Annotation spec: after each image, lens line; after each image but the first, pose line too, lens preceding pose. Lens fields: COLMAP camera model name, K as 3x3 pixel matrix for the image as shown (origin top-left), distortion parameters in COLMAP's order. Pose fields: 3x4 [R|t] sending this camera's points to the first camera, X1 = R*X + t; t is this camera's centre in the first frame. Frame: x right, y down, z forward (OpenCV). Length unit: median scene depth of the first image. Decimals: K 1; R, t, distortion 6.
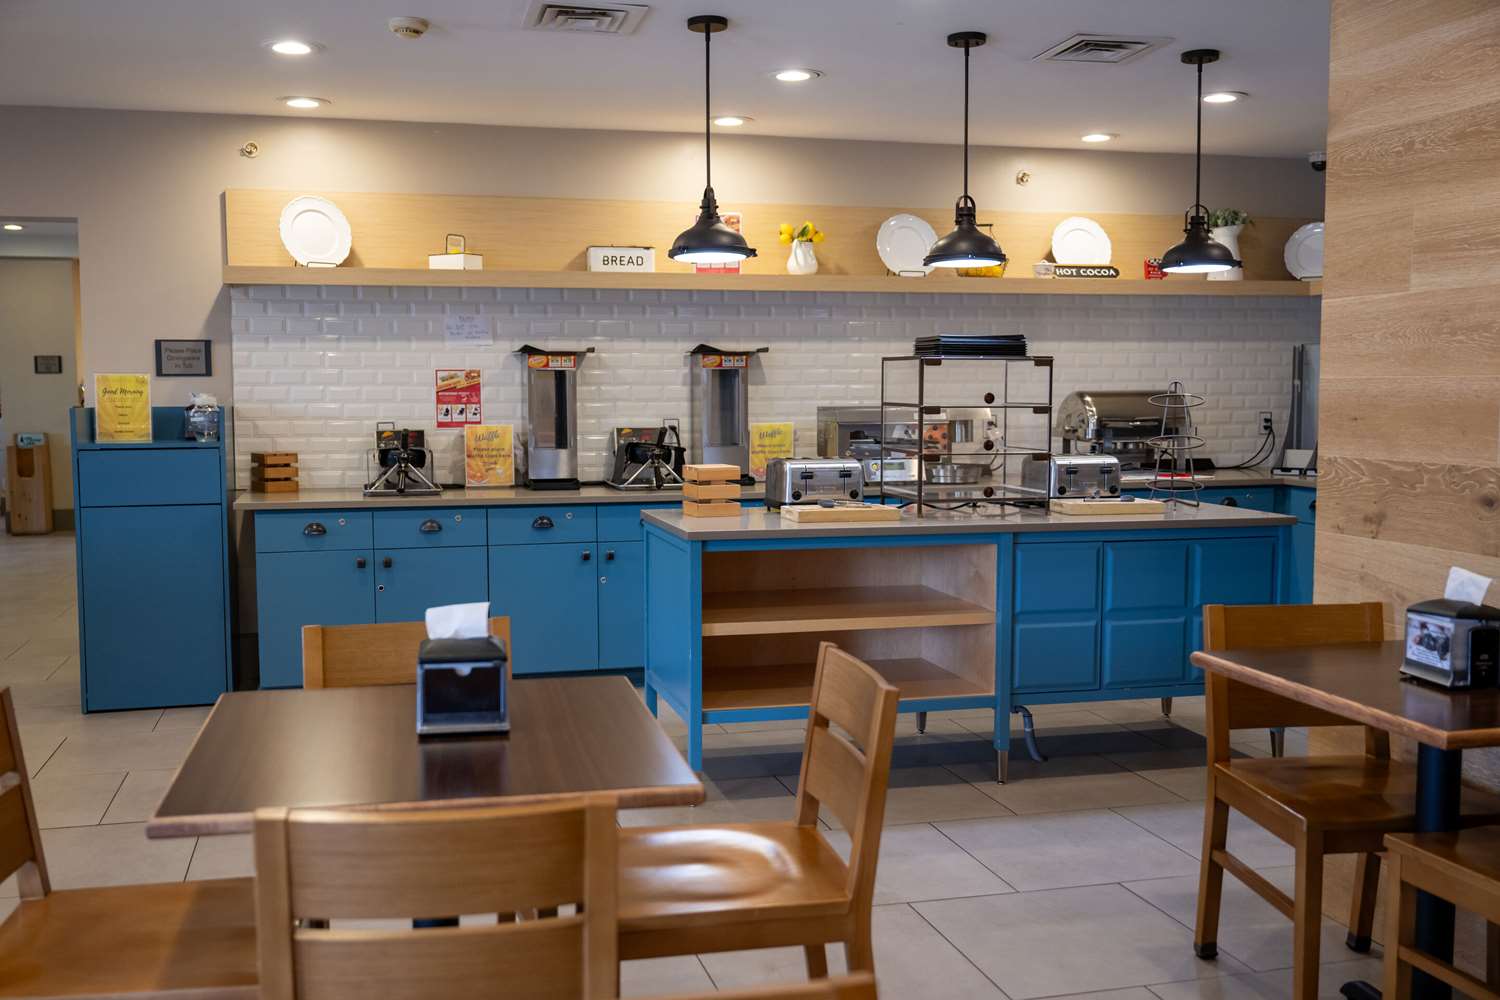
lens RADIAL K [[1525.8, 0, 747.7], [0, 1525.8, 531.1], [0, 0, 1]] dist [-0.015336, -0.002049]
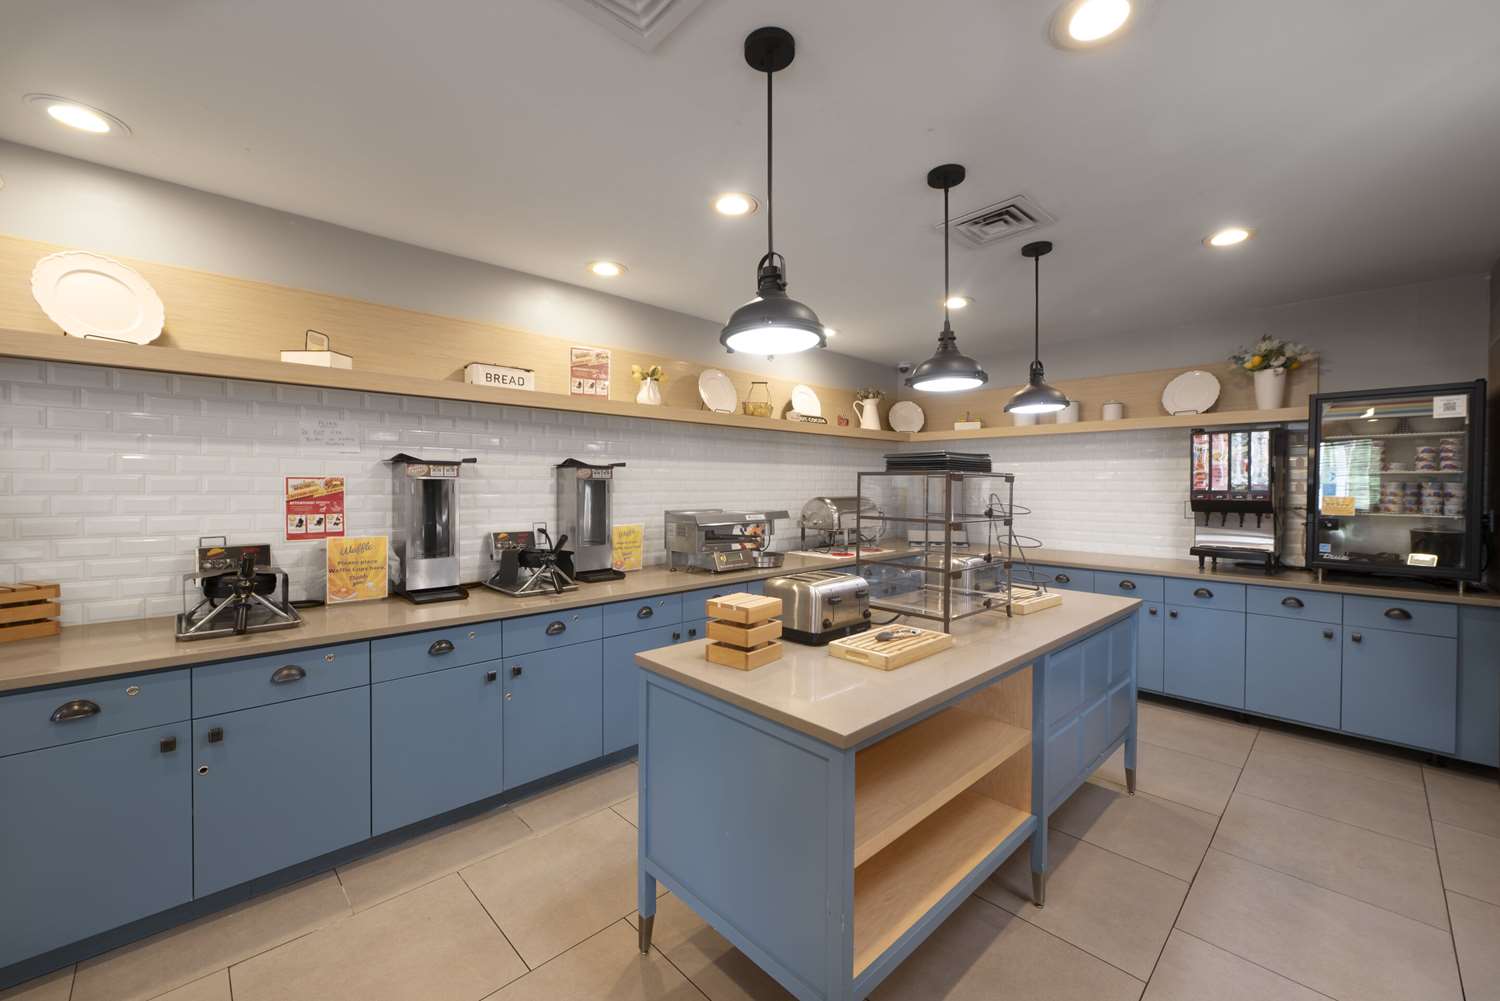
lens RADIAL K [[594.5, 0, 751.6], [0, 594.5, 494.5], [0, 0, 1]] dist [-0.000171, -0.000437]
pose [[0.869303, -0.000178, 0.494279, -0.137957], [0.039909, 0.996760, -0.069832, -0.059271], [-0.492665, 0.080431, 0.866494, 0.553251]]
